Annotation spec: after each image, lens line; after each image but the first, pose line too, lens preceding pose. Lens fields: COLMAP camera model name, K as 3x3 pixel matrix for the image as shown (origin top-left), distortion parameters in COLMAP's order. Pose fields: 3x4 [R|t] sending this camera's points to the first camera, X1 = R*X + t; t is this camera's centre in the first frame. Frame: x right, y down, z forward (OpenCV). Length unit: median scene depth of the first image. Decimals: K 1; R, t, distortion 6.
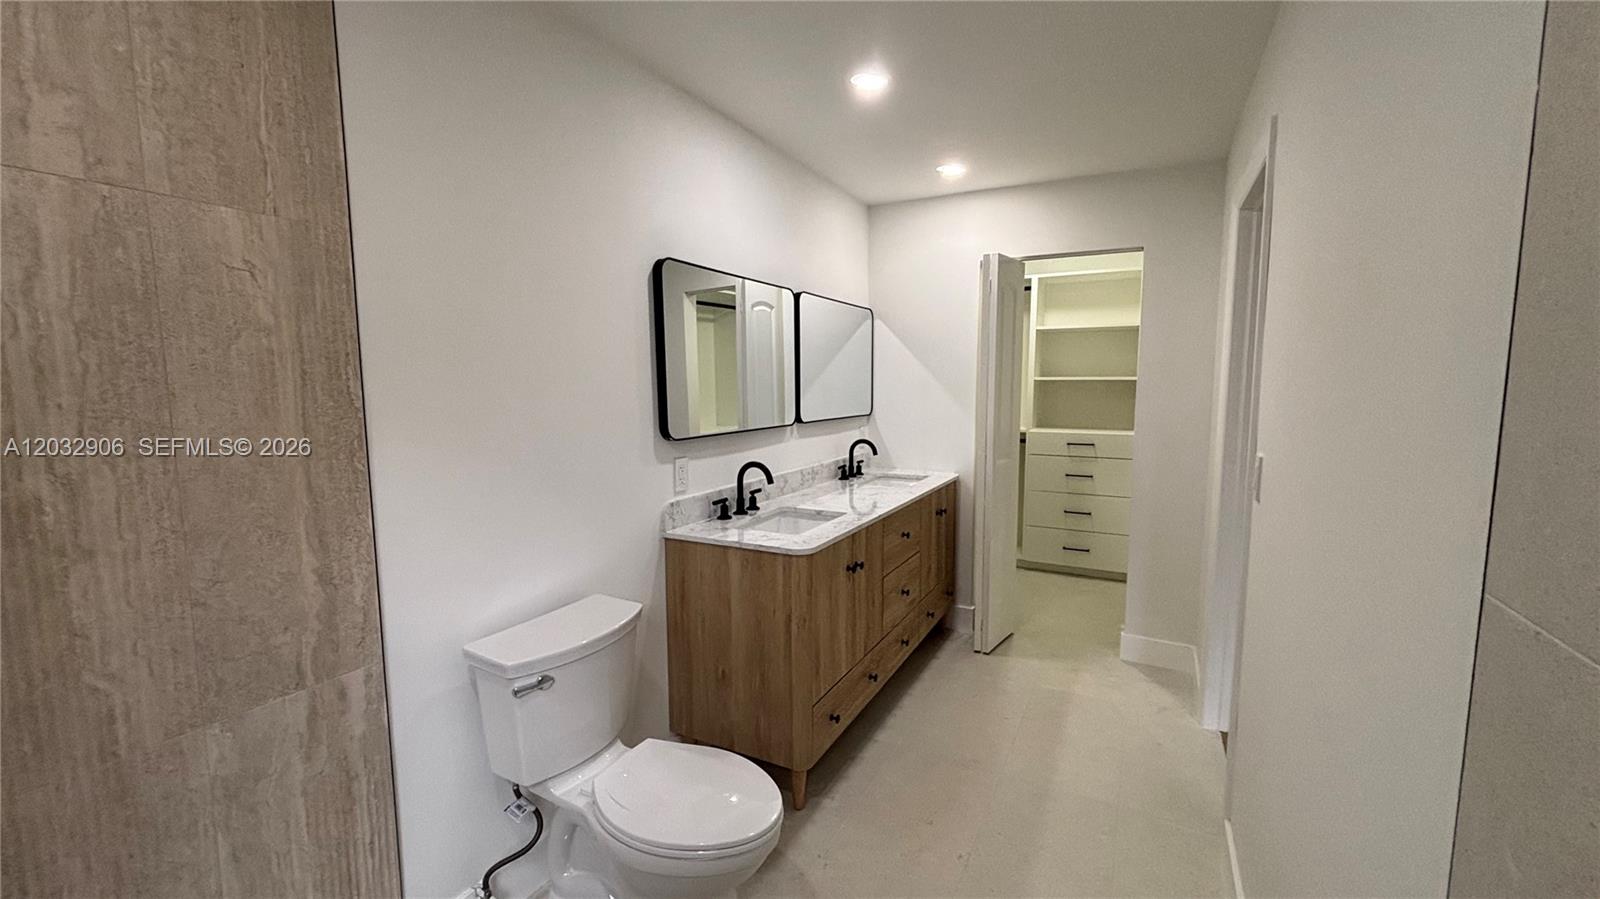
lens RADIAL K [[645.9, 0, 794.4], [0, 645.9, 452.7], [0, 0, 1]] dist [0.014606, -0.002765]
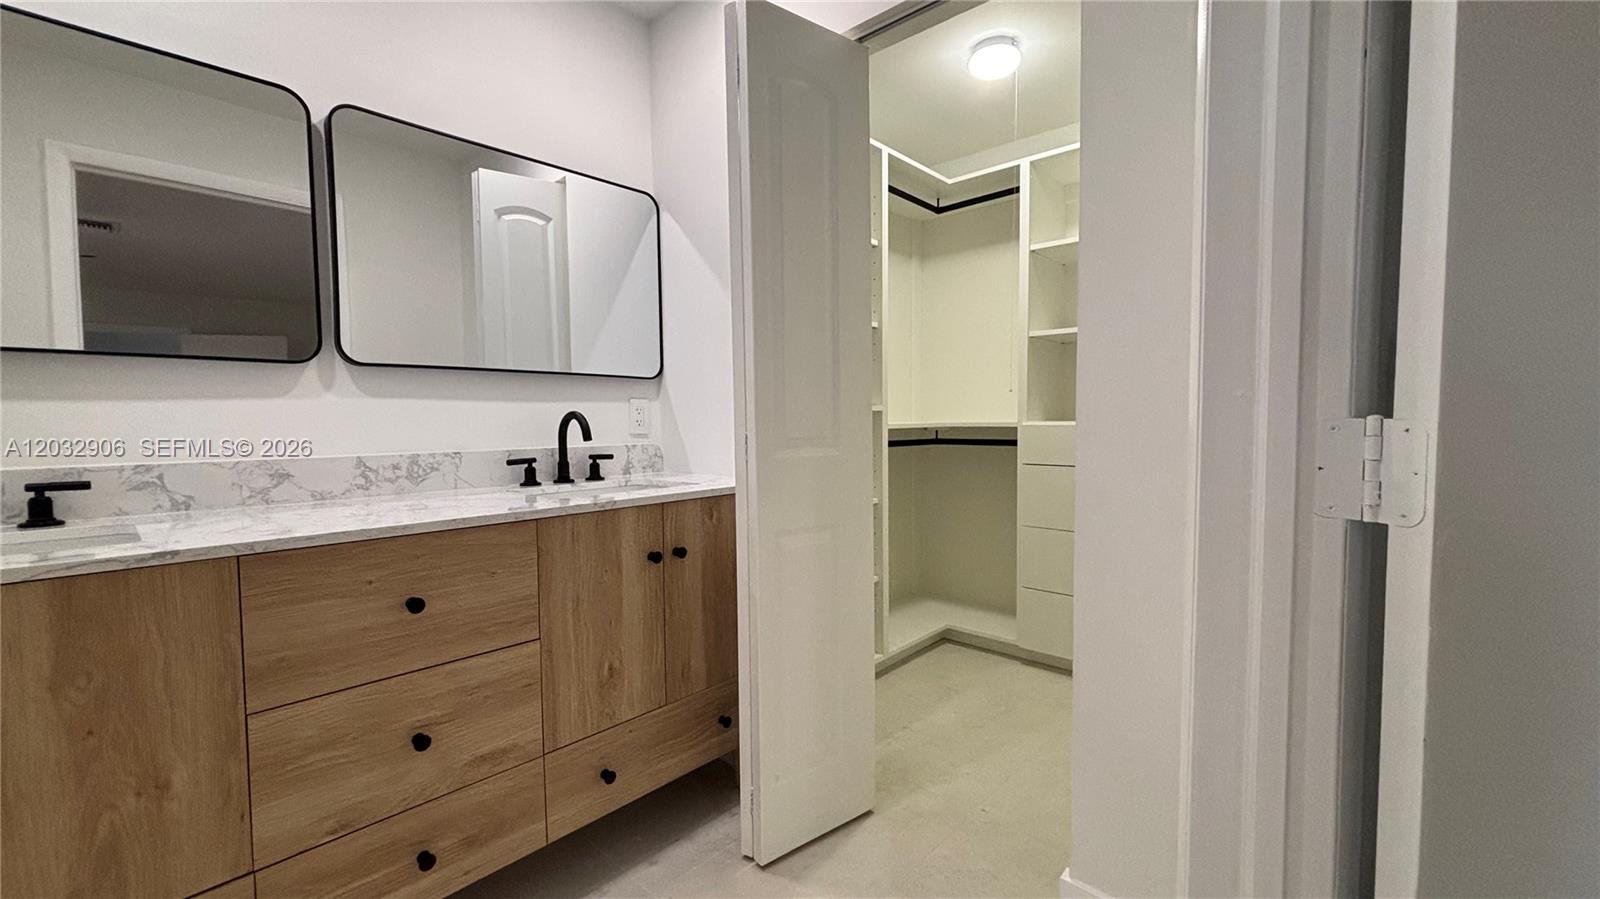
lens RADIAL K [[645.9, 0, 796.5], [0, 645.9, 451.8], [0, 0, 1]] dist [0.014606, -0.002765]
pose [[0.972251, 0.007721, -0.233815, 0.451208], [-0.020816, 0.998346, -0.053589, 0.041871], [0.233014, 0.056969, 0.970803, 0.572120]]
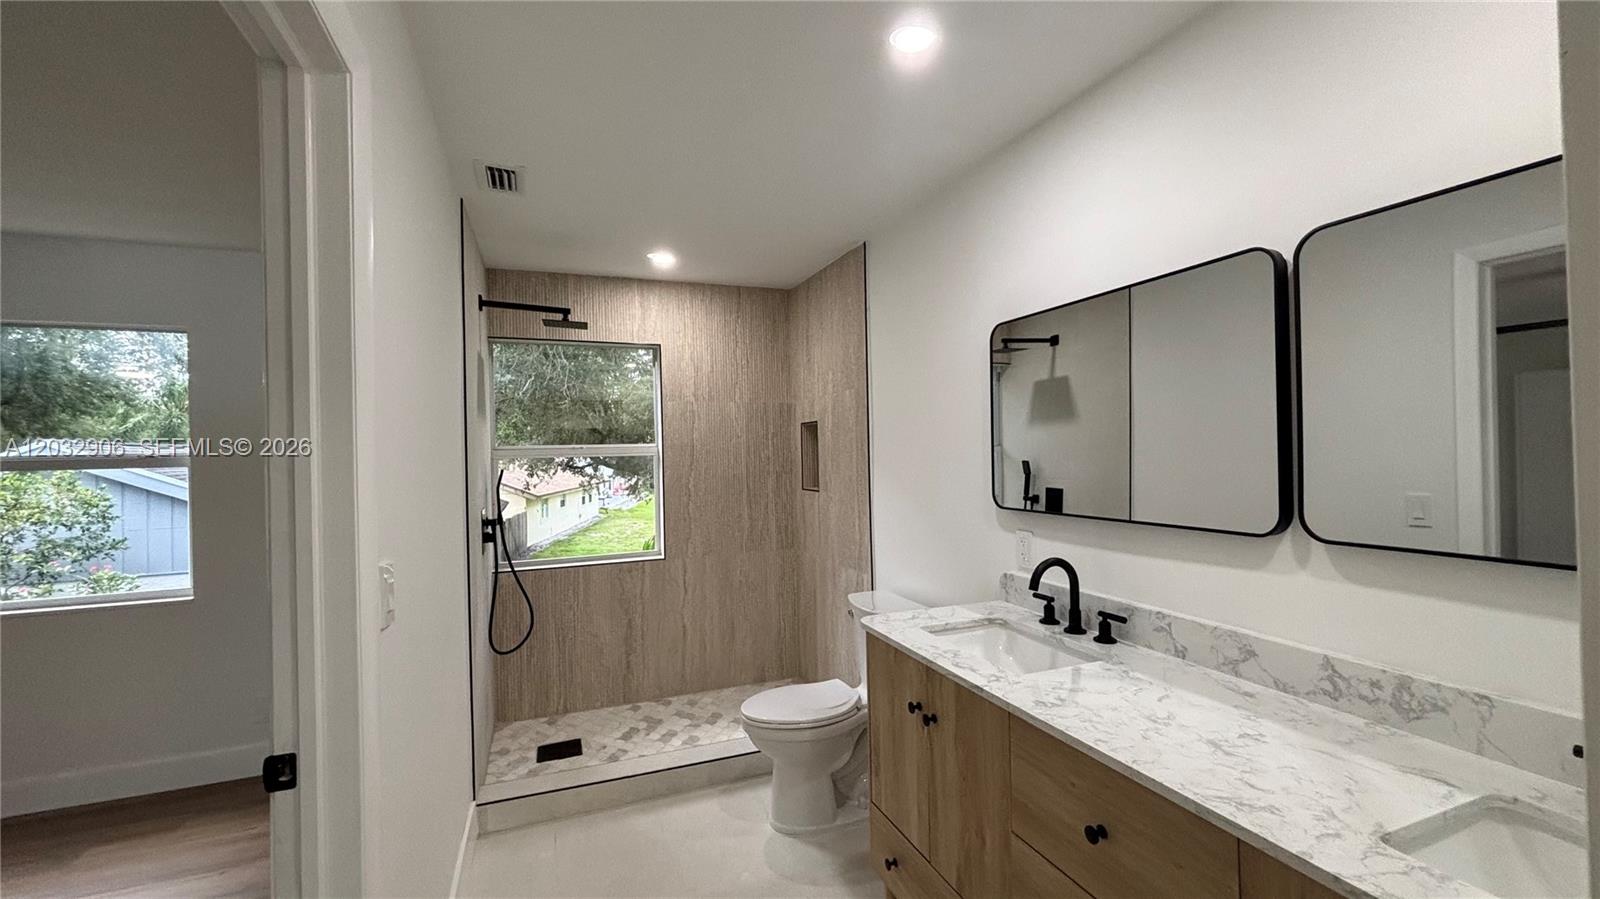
lens RADIAL K [[645.9, 0, 796.1], [0, 645.9, 461.4], [0, 0, 1]] dist [0.014606, -0.002765]
pose [[-0.647618, 0.039019, -0.760966, 0.518465], [-0.048219, 0.994588, 0.092035, -0.113314], [0.760438, 0.096296, -0.642231, 0.974743]]
